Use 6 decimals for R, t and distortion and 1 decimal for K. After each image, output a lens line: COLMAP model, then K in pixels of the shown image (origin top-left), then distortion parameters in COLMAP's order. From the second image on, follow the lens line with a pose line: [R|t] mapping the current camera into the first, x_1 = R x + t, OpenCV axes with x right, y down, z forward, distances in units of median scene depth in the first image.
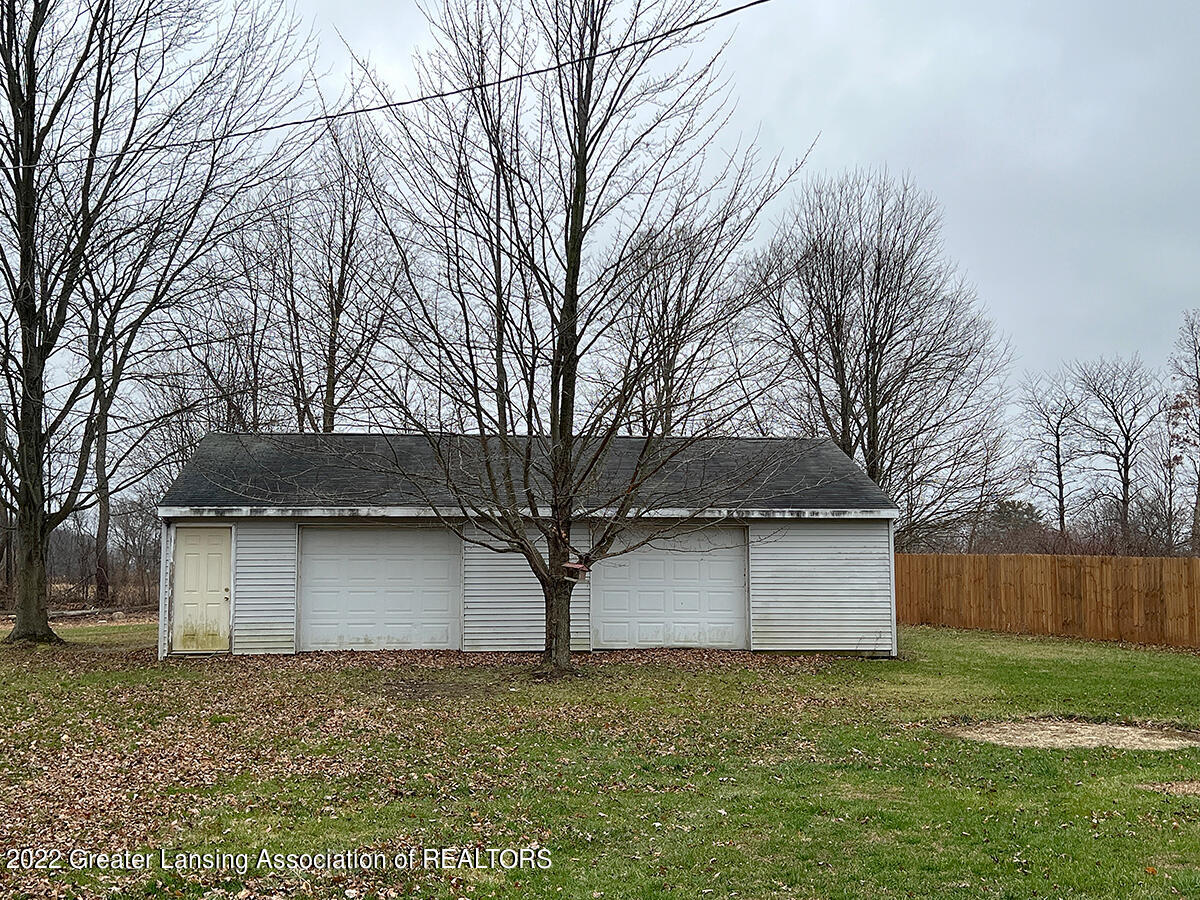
lens RADIAL K [[1577.7, 0, 600.9], [0, 1577.7, 446.2], [0, 0, 1]] dist [0.023180, 0.000000]
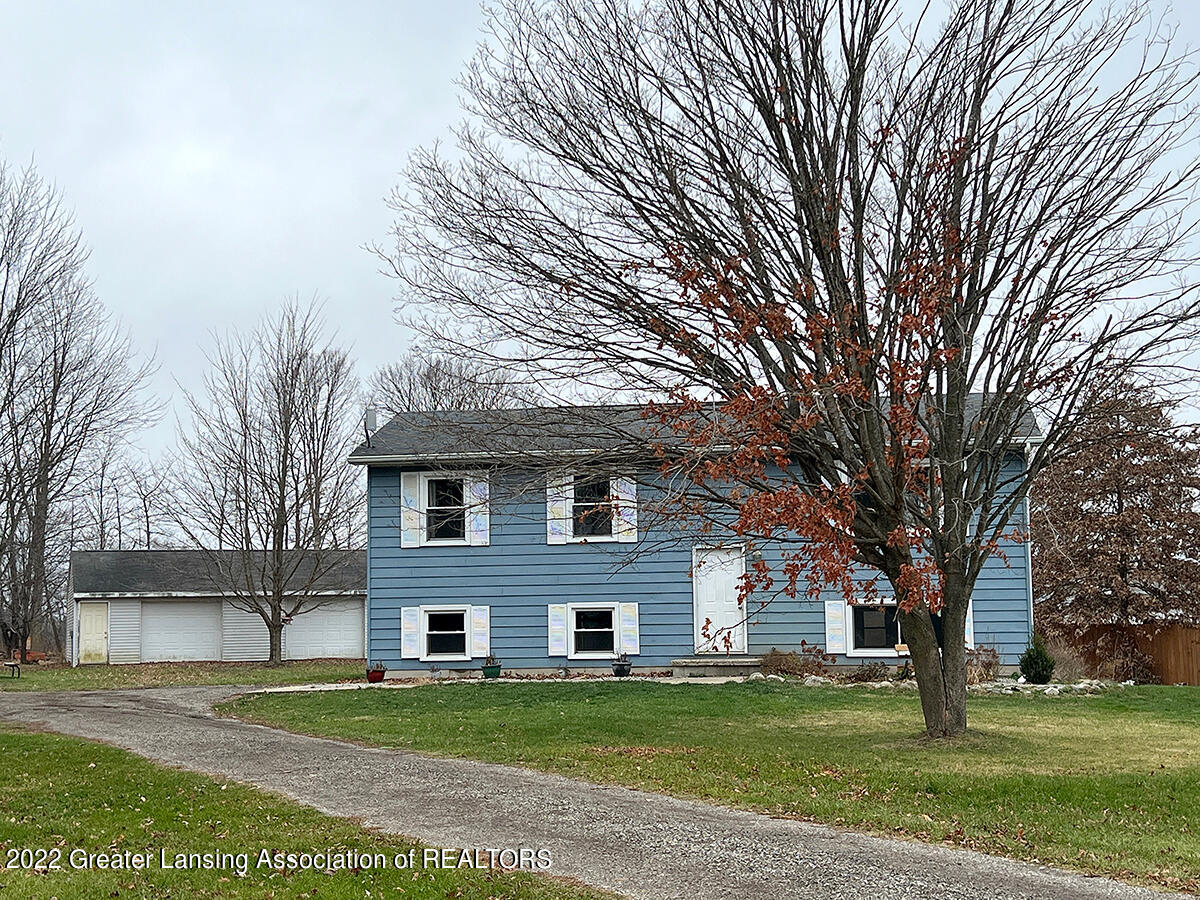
lens RADIAL K [[1885.4, 0, 602.1], [0, 1885.4, 453.0], [0, 0, 1]] dist [0.153217, 0.000000]
pose [[0.980581, 0.008693, 0.195921, -0.046359], [-0.004637, 0.999766, -0.021152, -0.046953], [-0.196059, 0.019833, 0.980392, -0.784694]]
